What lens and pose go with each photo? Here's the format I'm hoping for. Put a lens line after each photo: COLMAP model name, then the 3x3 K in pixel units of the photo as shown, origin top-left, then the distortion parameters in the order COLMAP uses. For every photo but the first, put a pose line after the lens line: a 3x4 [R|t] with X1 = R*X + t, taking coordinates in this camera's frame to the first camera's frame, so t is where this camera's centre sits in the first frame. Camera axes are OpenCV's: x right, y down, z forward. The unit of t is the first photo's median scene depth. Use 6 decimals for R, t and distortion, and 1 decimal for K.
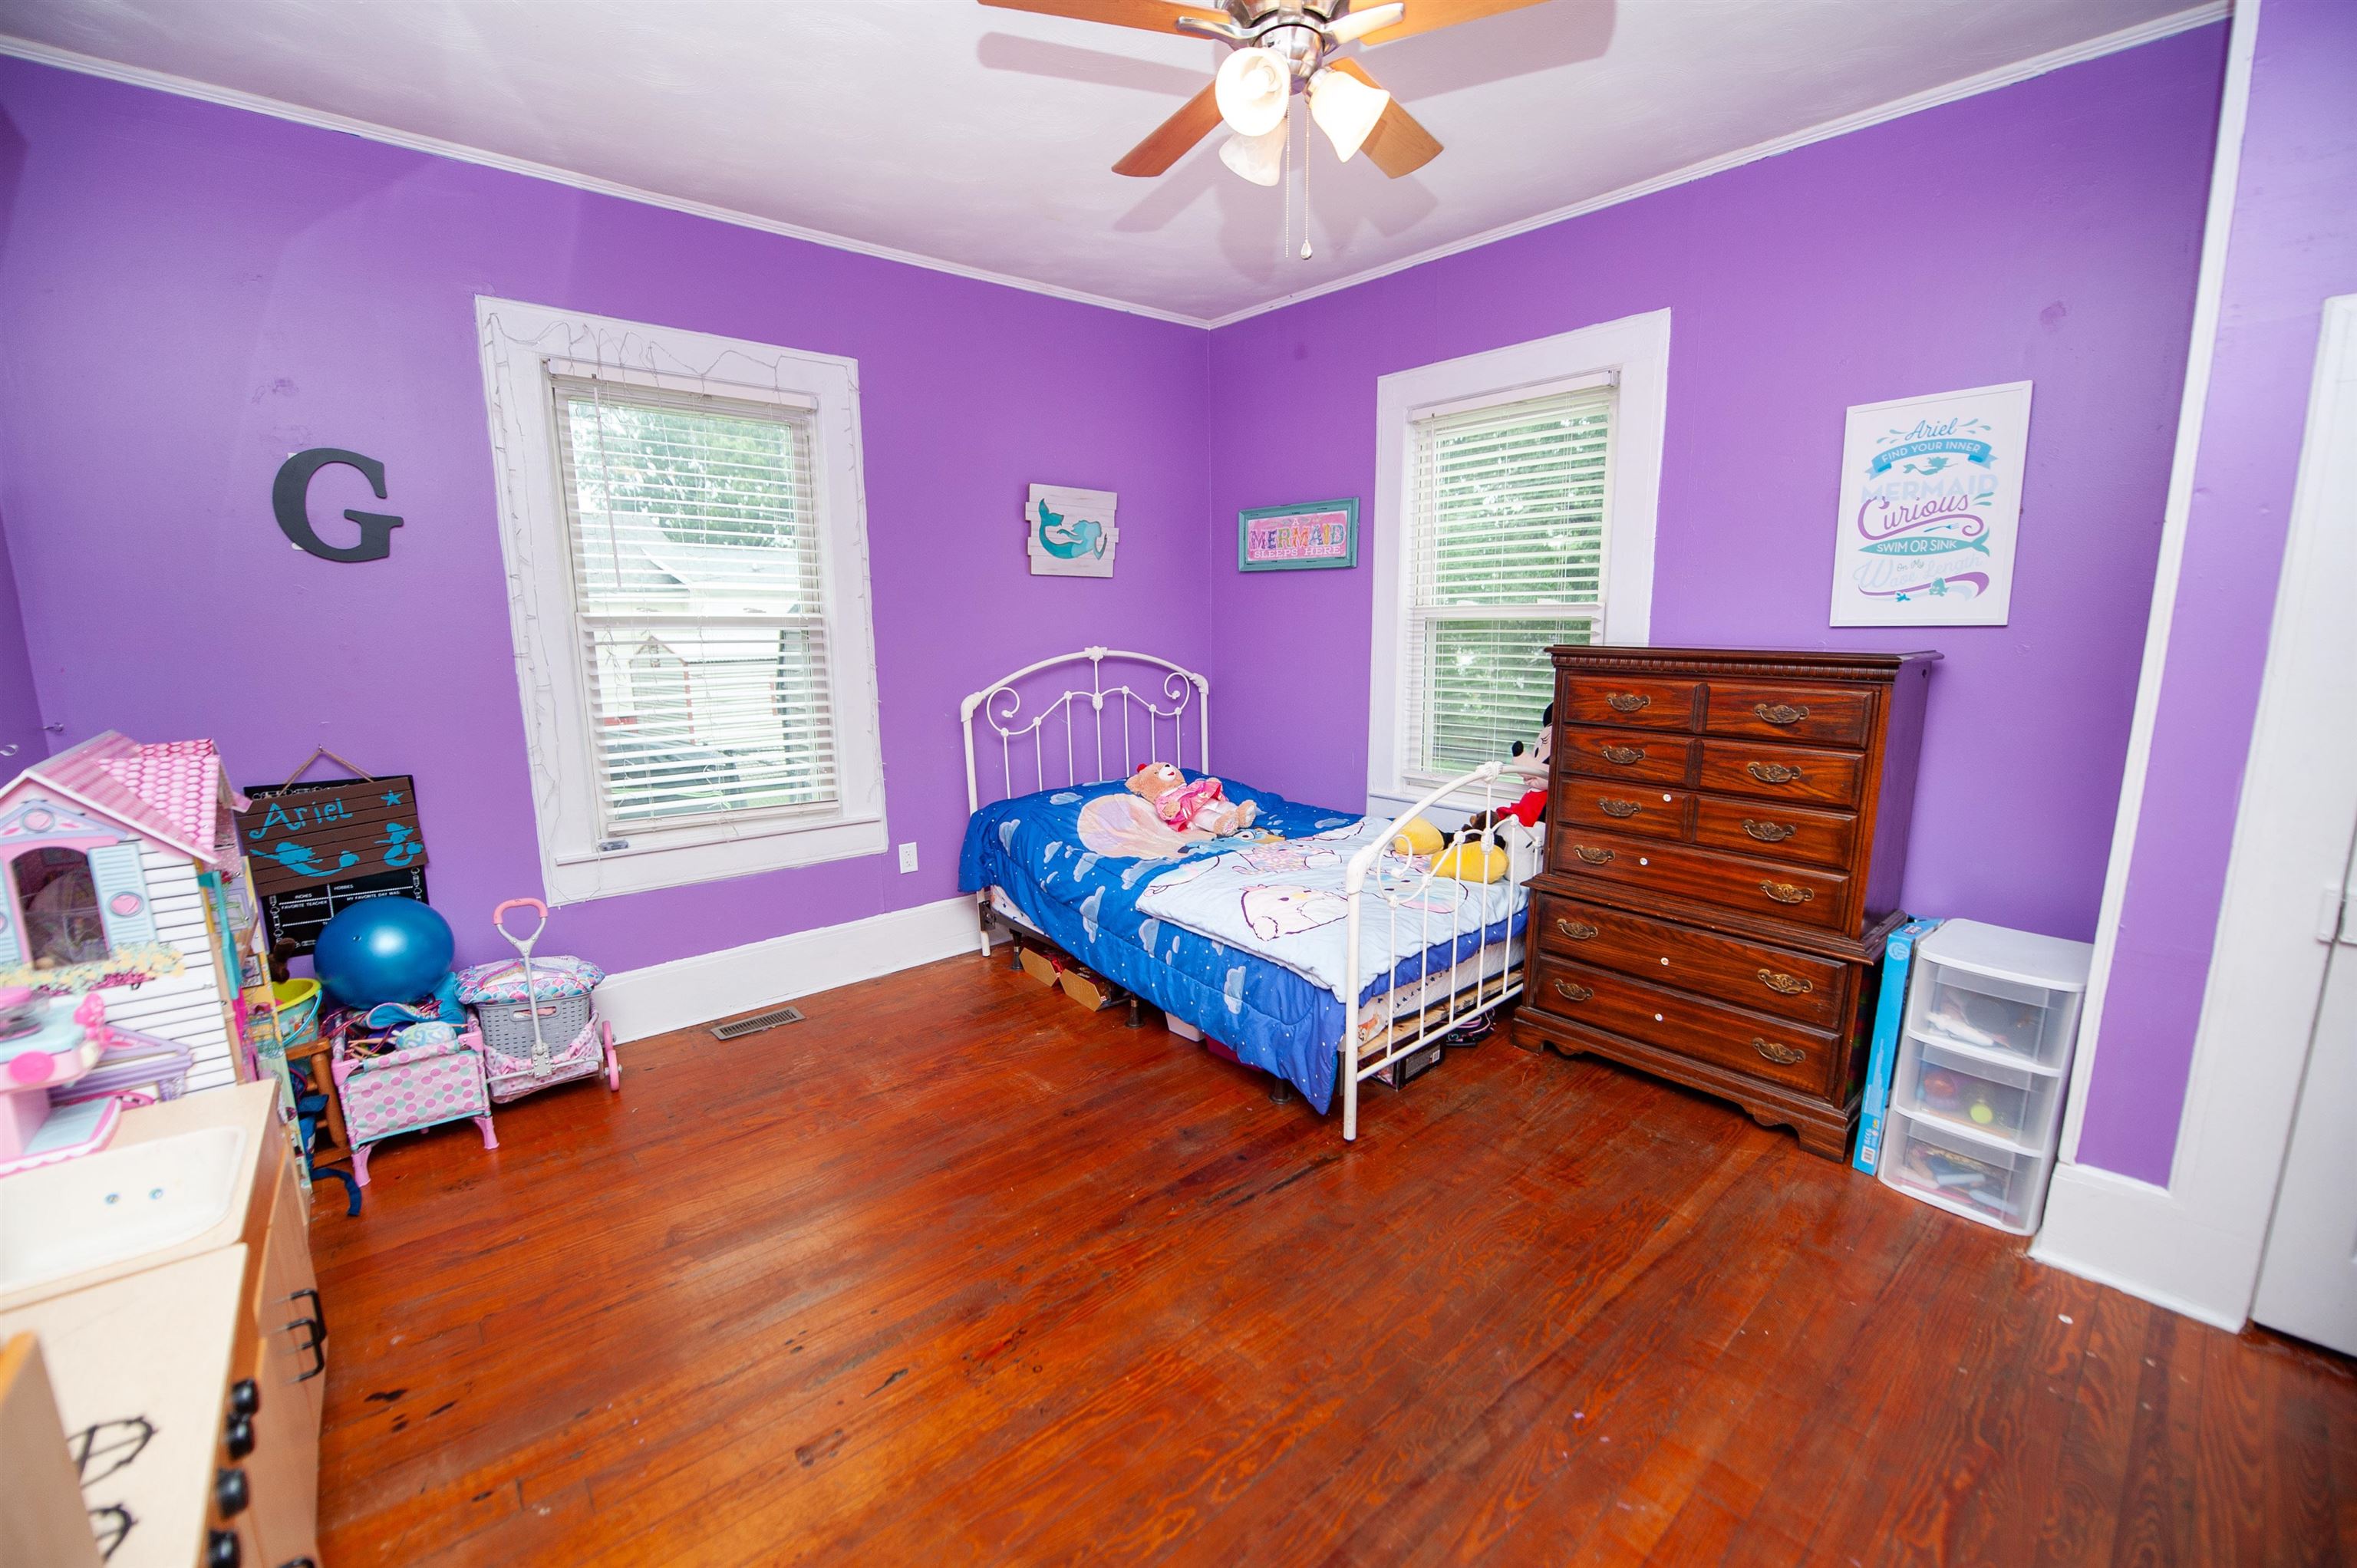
lens RADIAL K [[946.6, 0, 1189.4], [0, 946.6, 789.4], [0, 0, 1]] dist [-0.021046, -0.001508]
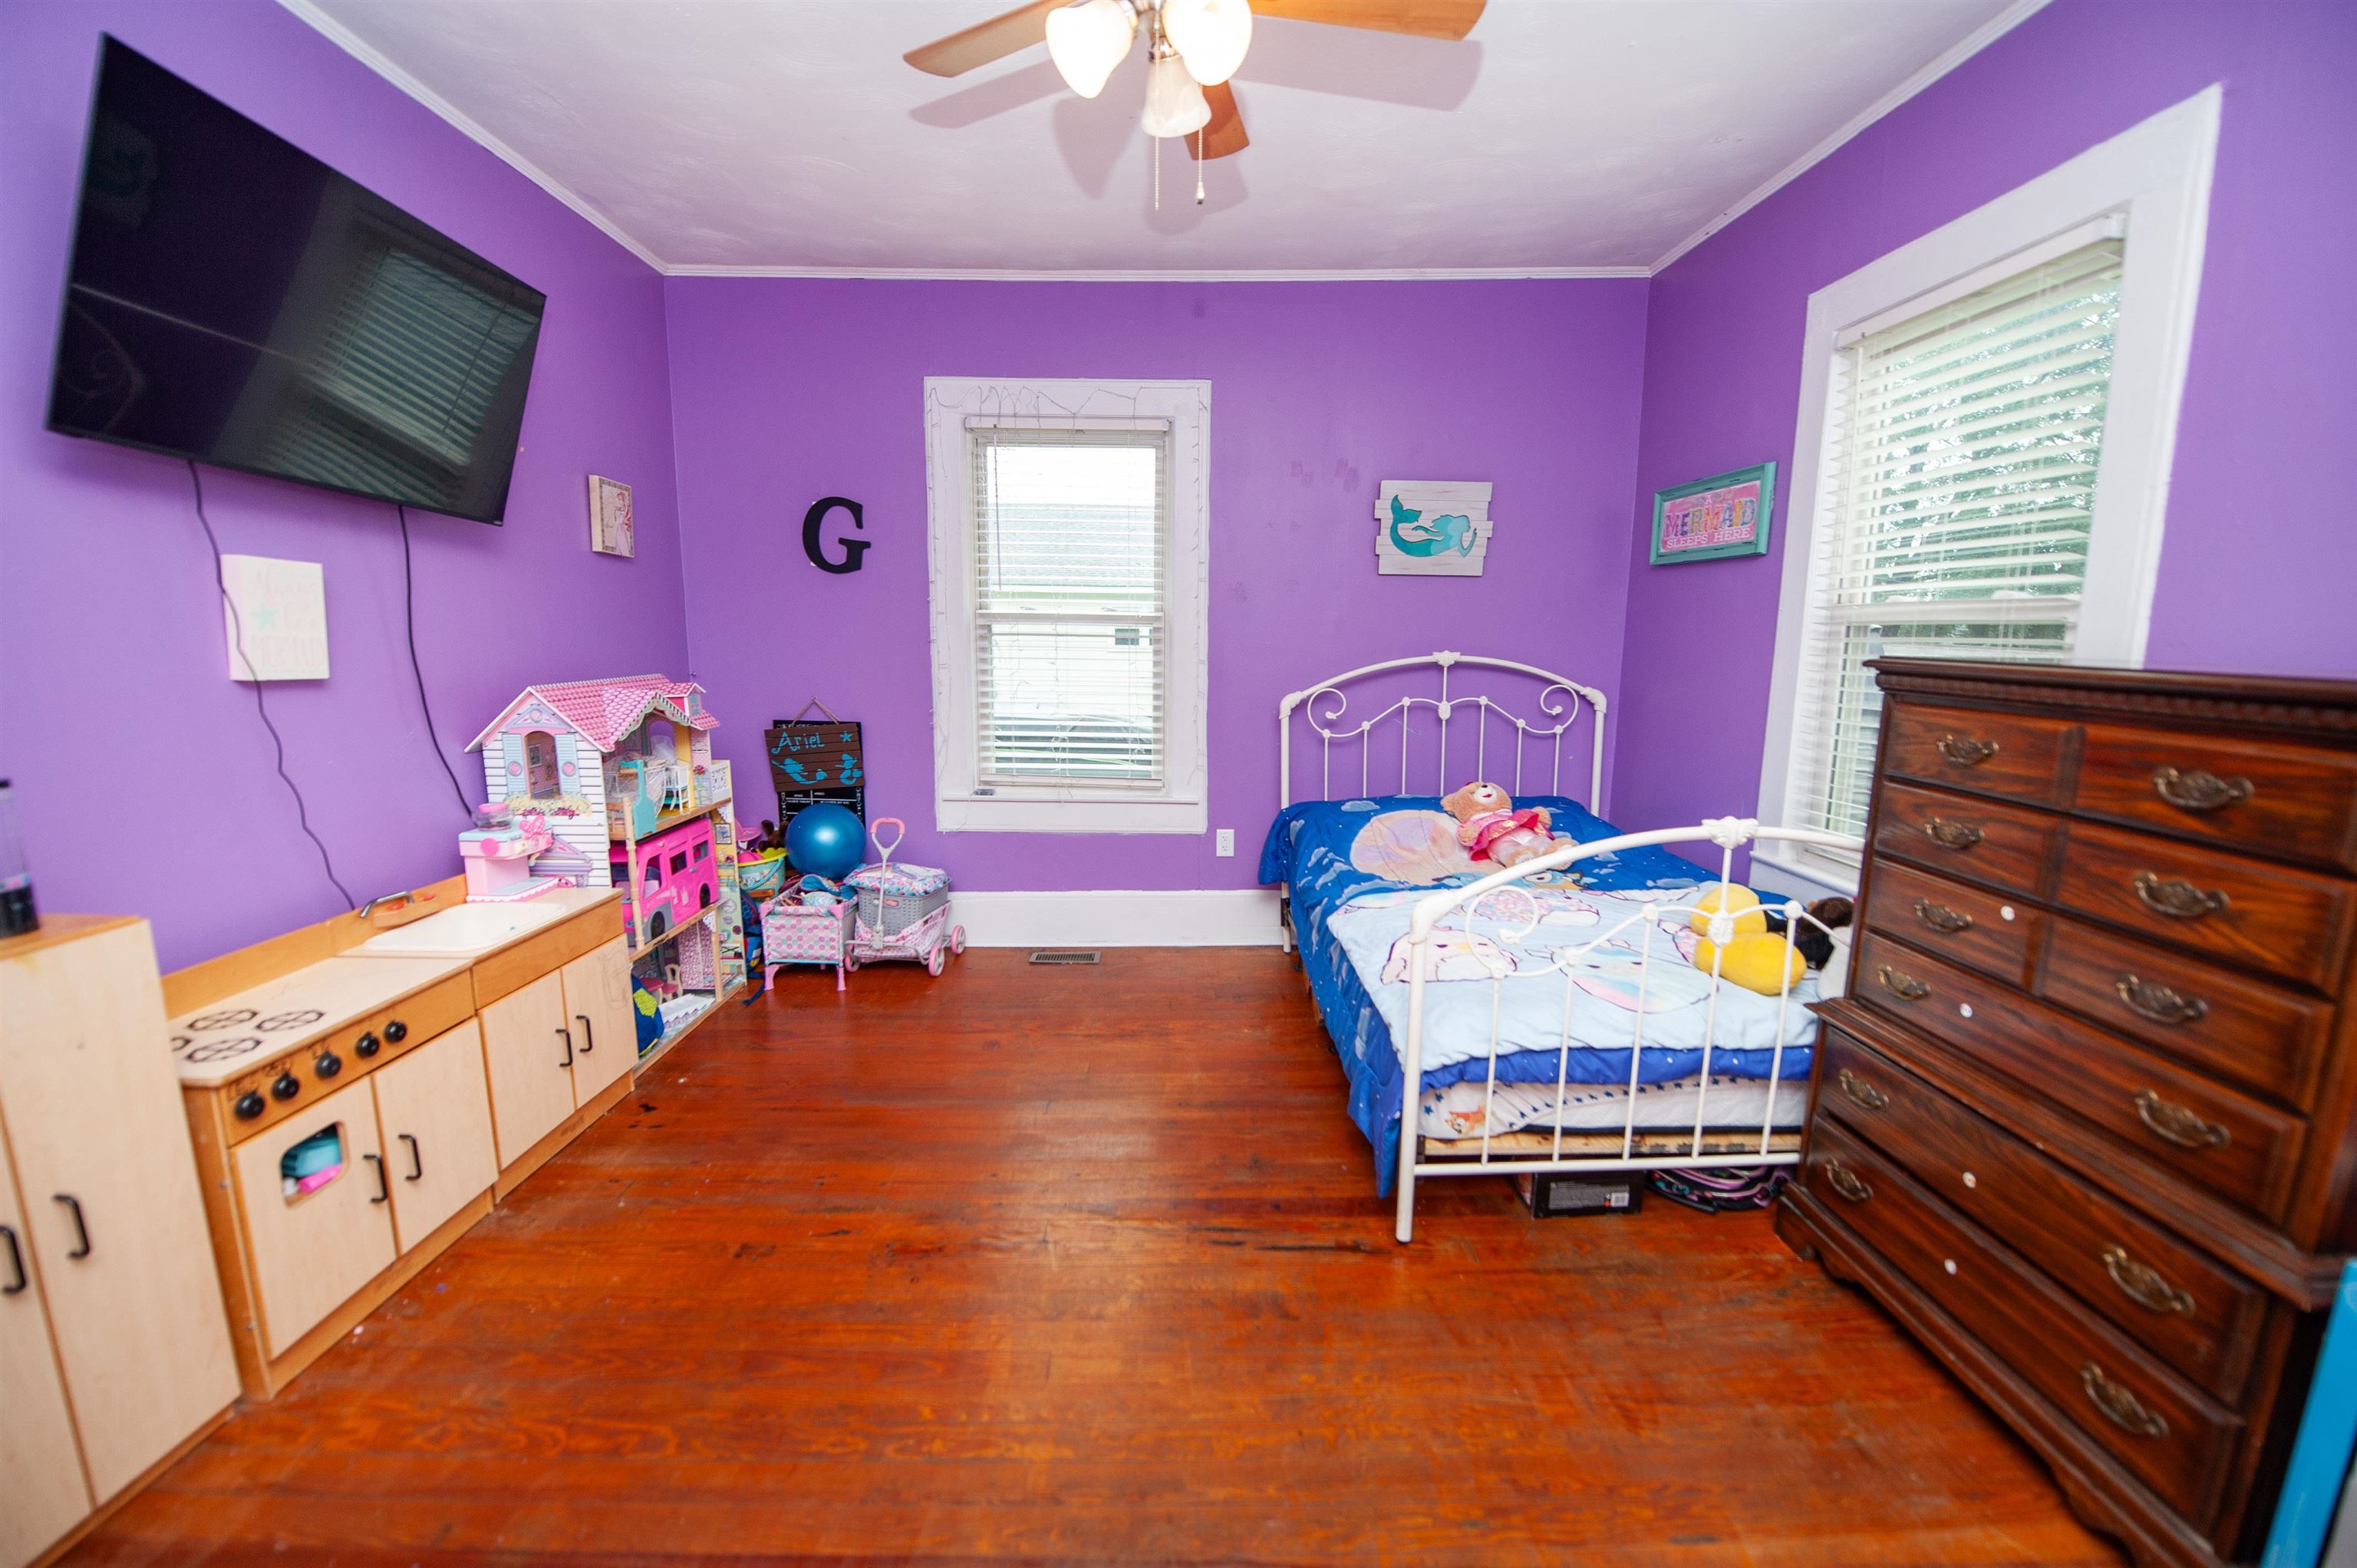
lens RADIAL K [[946.6, 0, 1179.1], [0, 946.6, 787.6], [0, 0, 1]] dist [-0.021046, -0.001508]
pose [[0.761355, 0.116741, -0.637739, 0.441551], [-0.126000, 0.991543, 0.031082, -0.020909], [0.635974, 0.056690, 0.769625, 0.191464]]
